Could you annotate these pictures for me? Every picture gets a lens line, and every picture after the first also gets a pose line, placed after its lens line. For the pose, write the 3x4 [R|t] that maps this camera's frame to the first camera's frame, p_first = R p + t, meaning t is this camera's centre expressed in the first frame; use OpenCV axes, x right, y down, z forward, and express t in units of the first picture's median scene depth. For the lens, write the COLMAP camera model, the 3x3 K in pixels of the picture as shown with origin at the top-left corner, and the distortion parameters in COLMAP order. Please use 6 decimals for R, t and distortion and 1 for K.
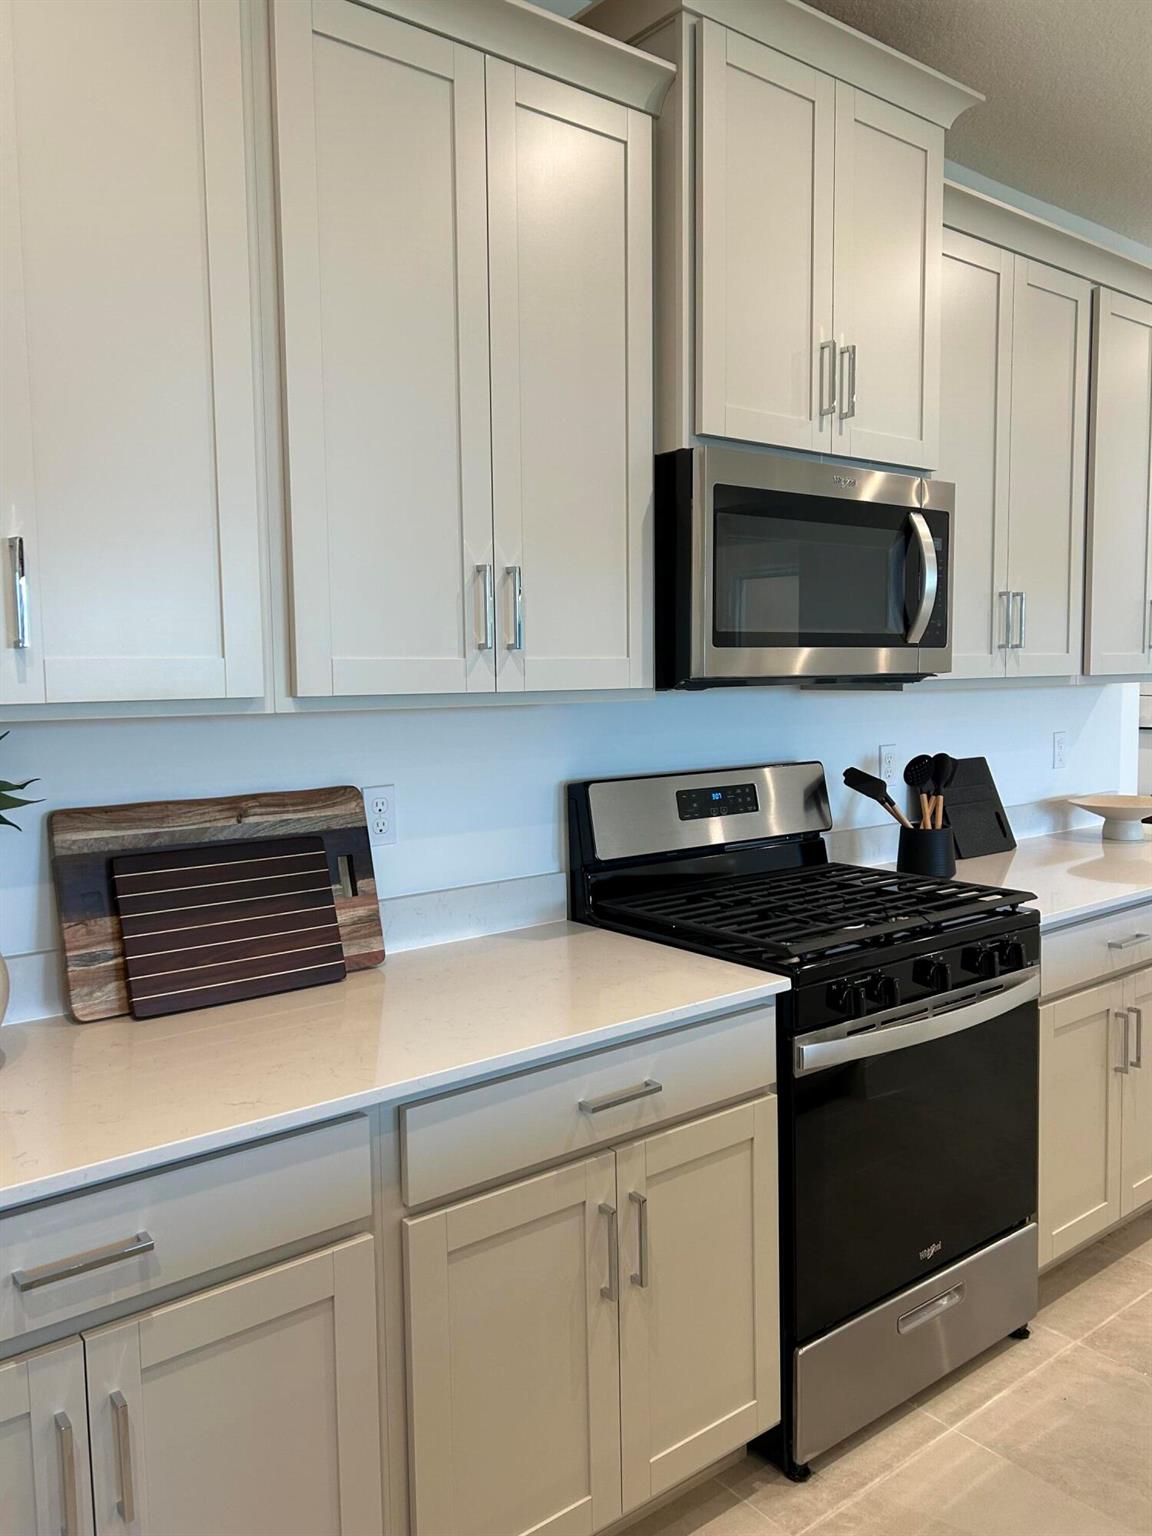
lens RADIAL K [[1145.6, 0, 572.1], [0, 1145.6, 764.0], [0, 0, 1]] dist [0.001182, -0.002147]
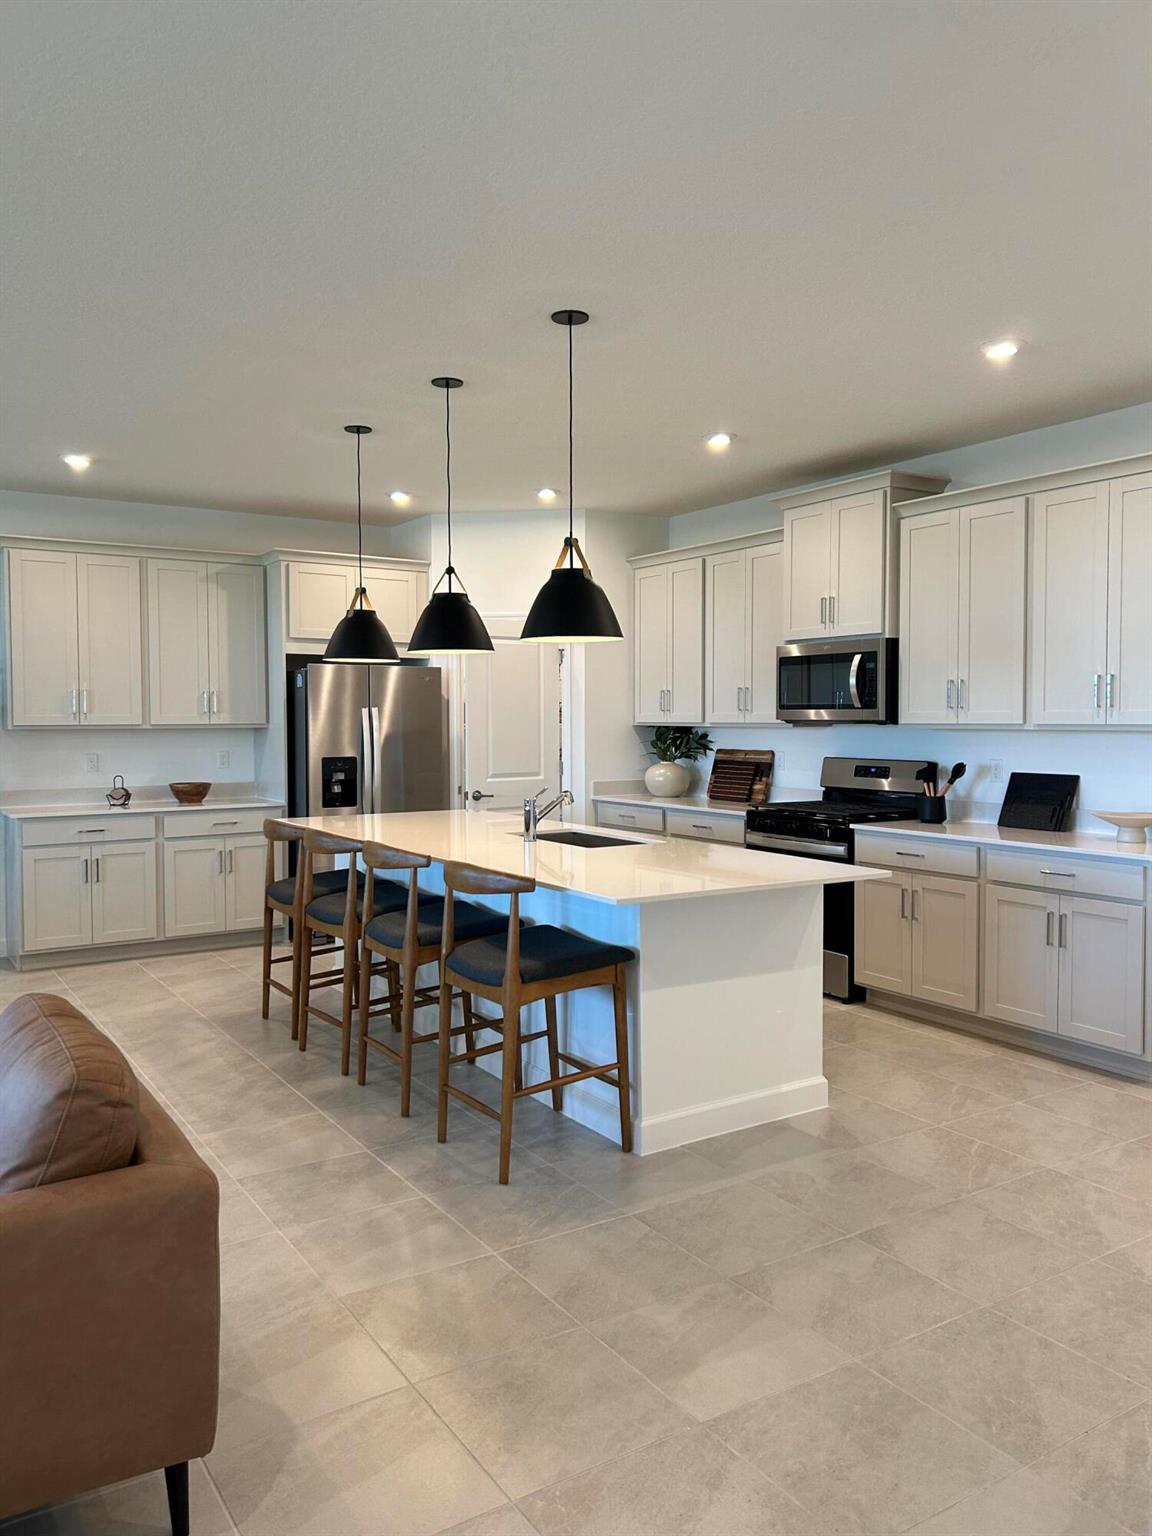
lens RADIAL K [[1145.6, 0, 572.1], [0, 1145.6, 764.0], [0, 0, 1]] dist [0.001182, -0.002147]
pose [[-0.097586, 0.054821, -0.993716, 2.963195], [-0.081300, 0.994705, 0.062860, -0.097377], [0.991901, 0.086924, -0.092612, 0.688293]]
